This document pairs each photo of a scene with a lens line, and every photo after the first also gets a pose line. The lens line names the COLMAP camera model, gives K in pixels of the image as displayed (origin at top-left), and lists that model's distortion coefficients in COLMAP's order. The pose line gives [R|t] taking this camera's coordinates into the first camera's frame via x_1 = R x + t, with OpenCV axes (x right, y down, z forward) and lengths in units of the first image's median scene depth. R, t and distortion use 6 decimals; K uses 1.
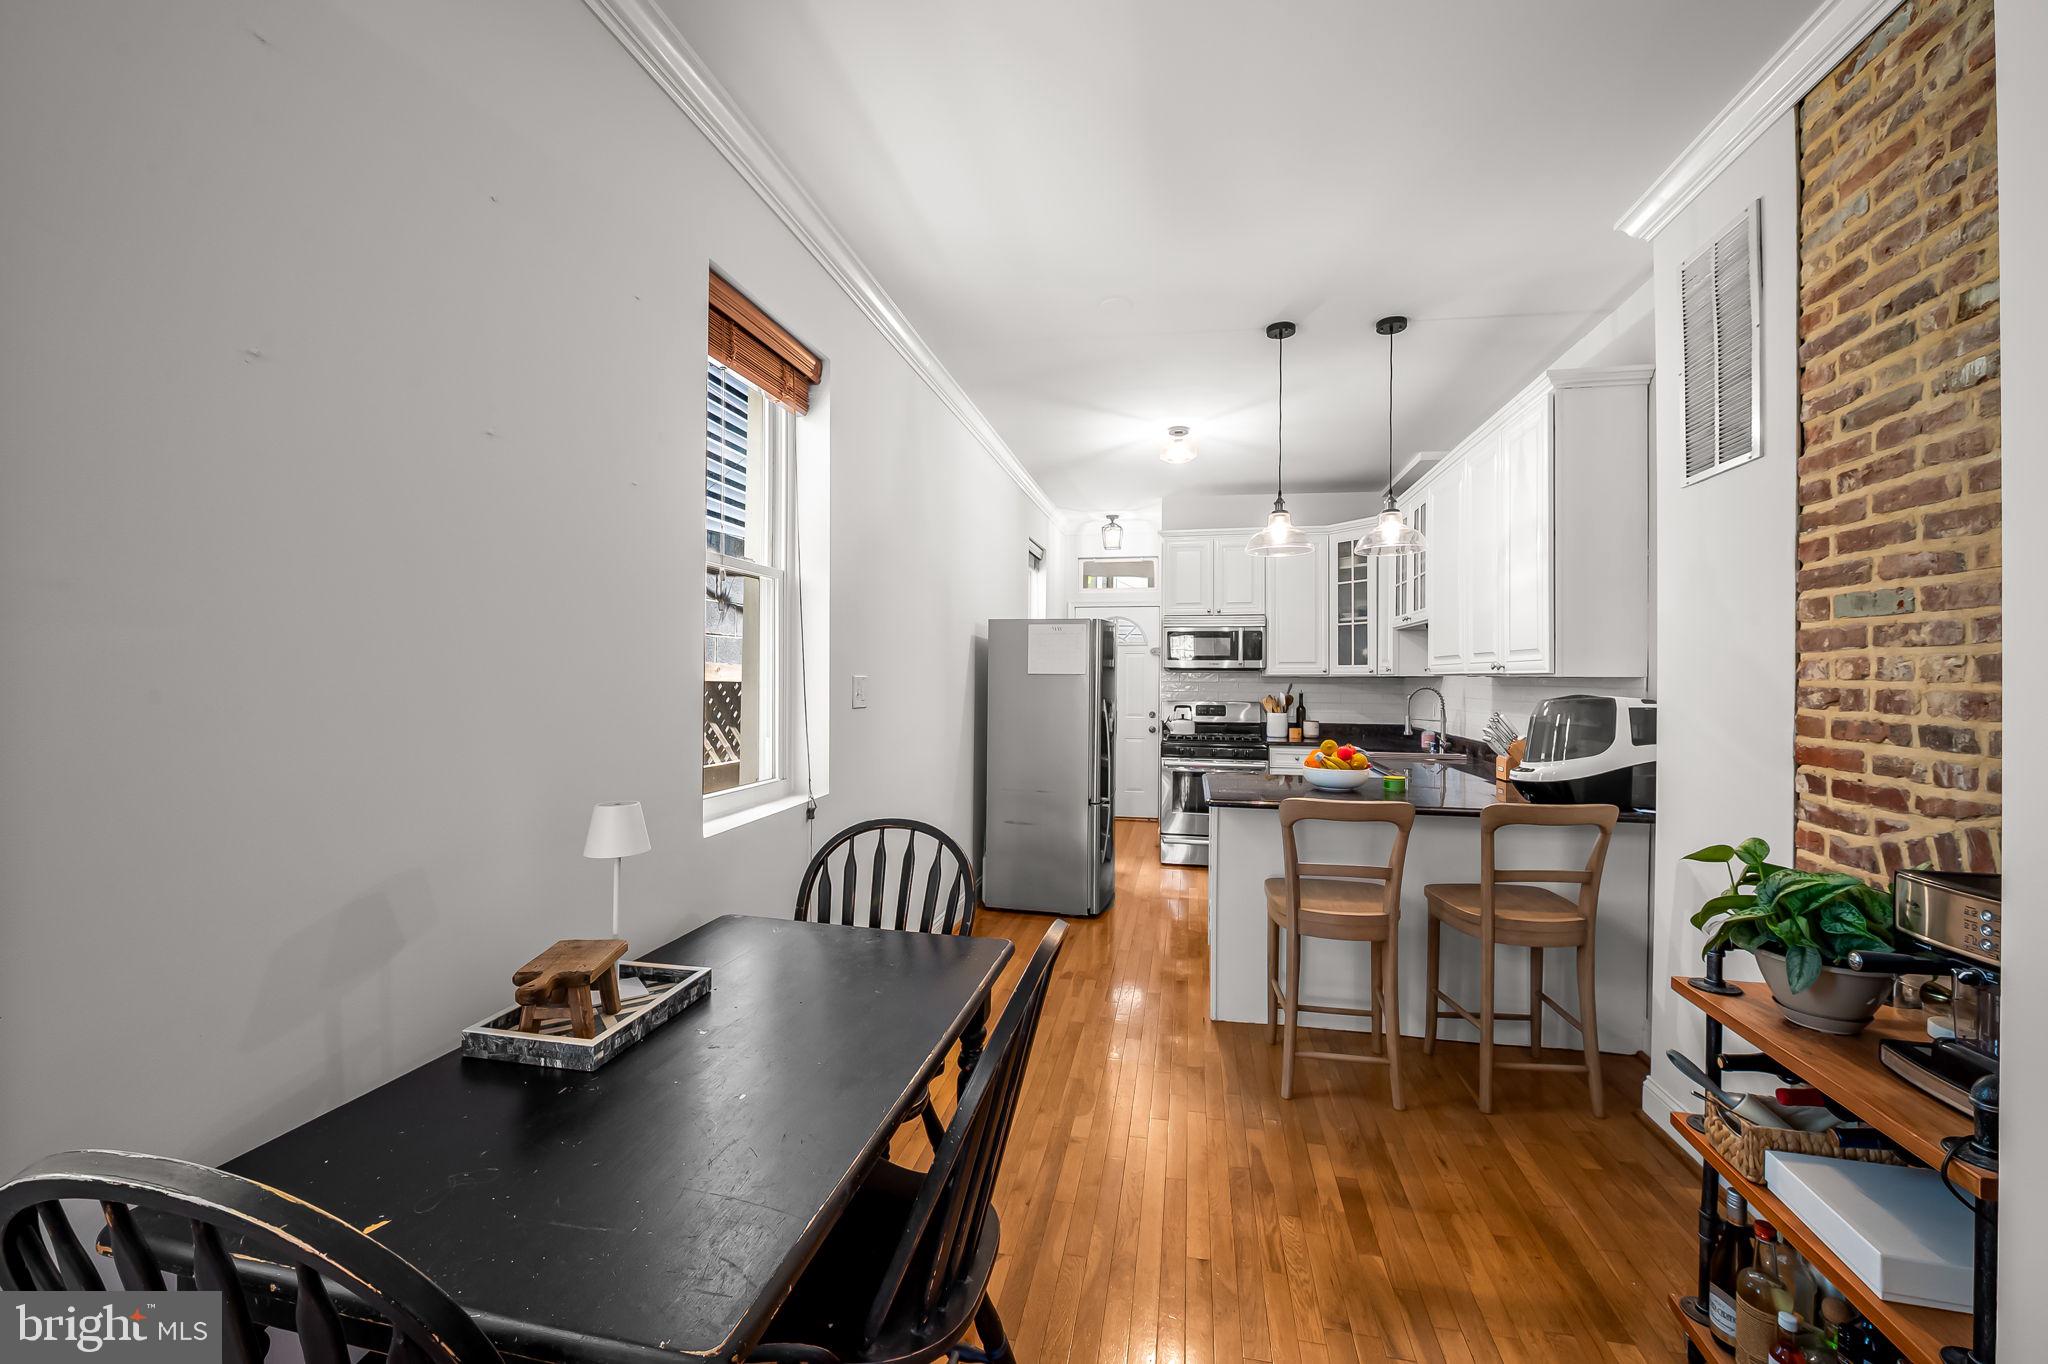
lens RADIAL K [[811.5, 0, 1028.2], [0, 811.5, 681.0], [0, 0, 1]] dist [-0.003059, -0.000716]
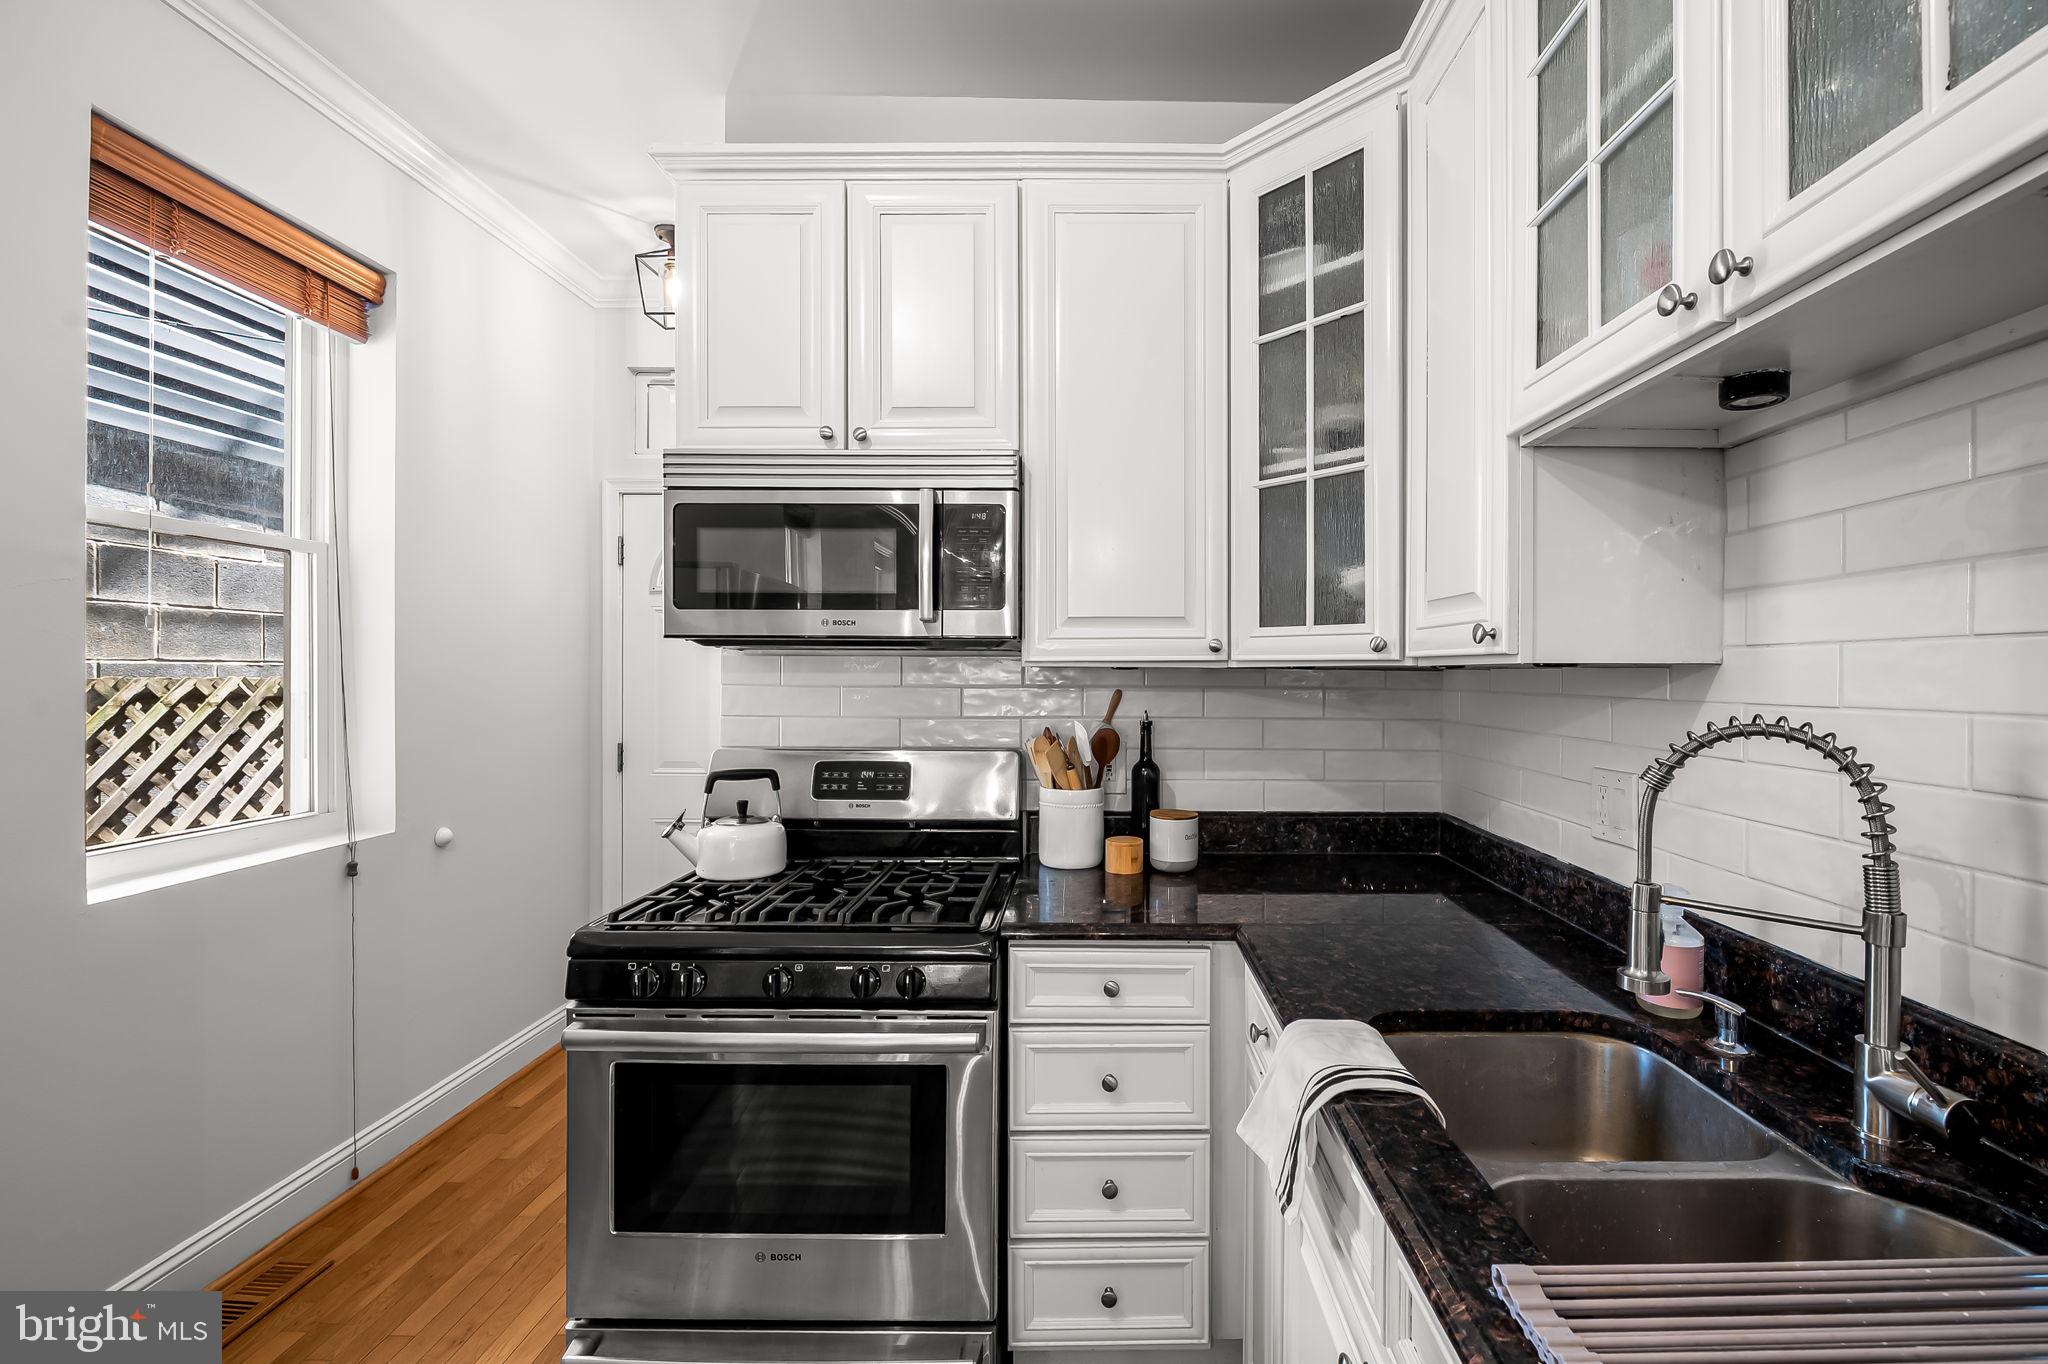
lens RADIAL K [[873.9, 0, 1102.4], [0, 873.9, 676.1], [0, 0, 1]] dist [-0.003992, -0.000463]
pose [[0.979271, -0.001865, 0.202548, 0.272701], [0.001653, 0.999998, 0.001218, -0.003042], [-0.202549, -0.000858, 0.979272, 0.728956]]
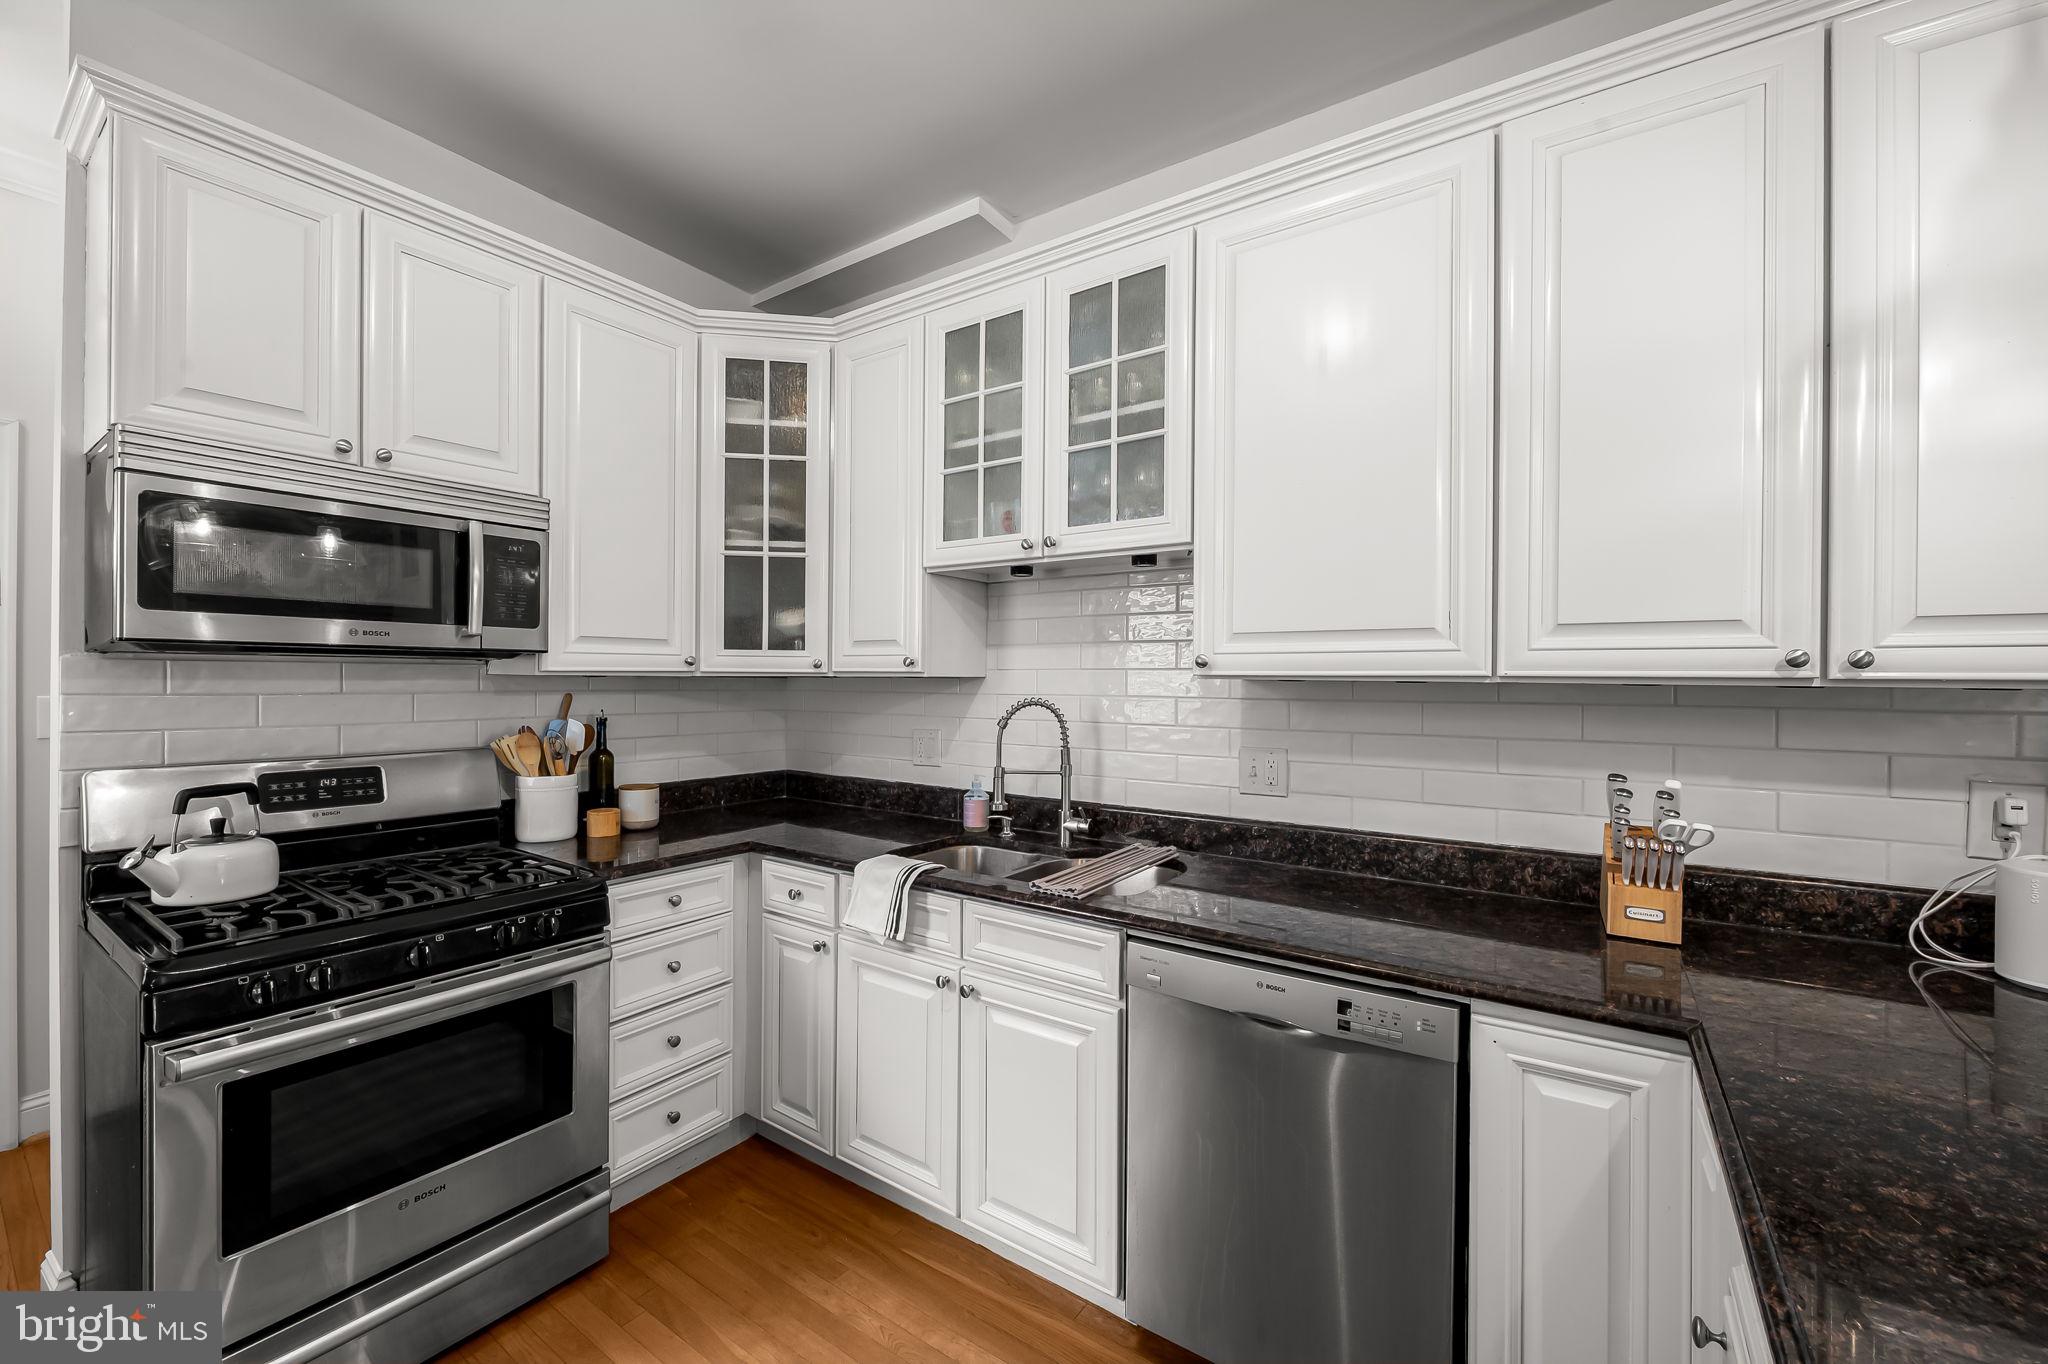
lens RADIAL K [[809.5, 0, 1030.1], [0, 809.5, 679.5], [0, 0, 1]] dist [-0.004473, -0.000940]
pose [[0.396532, -0.003046, 0.918016, 0.060441], [-0.000968, 0.999993, 0.003736, -0.005921], [-0.918020, -0.002370, 0.396526, 0.705858]]
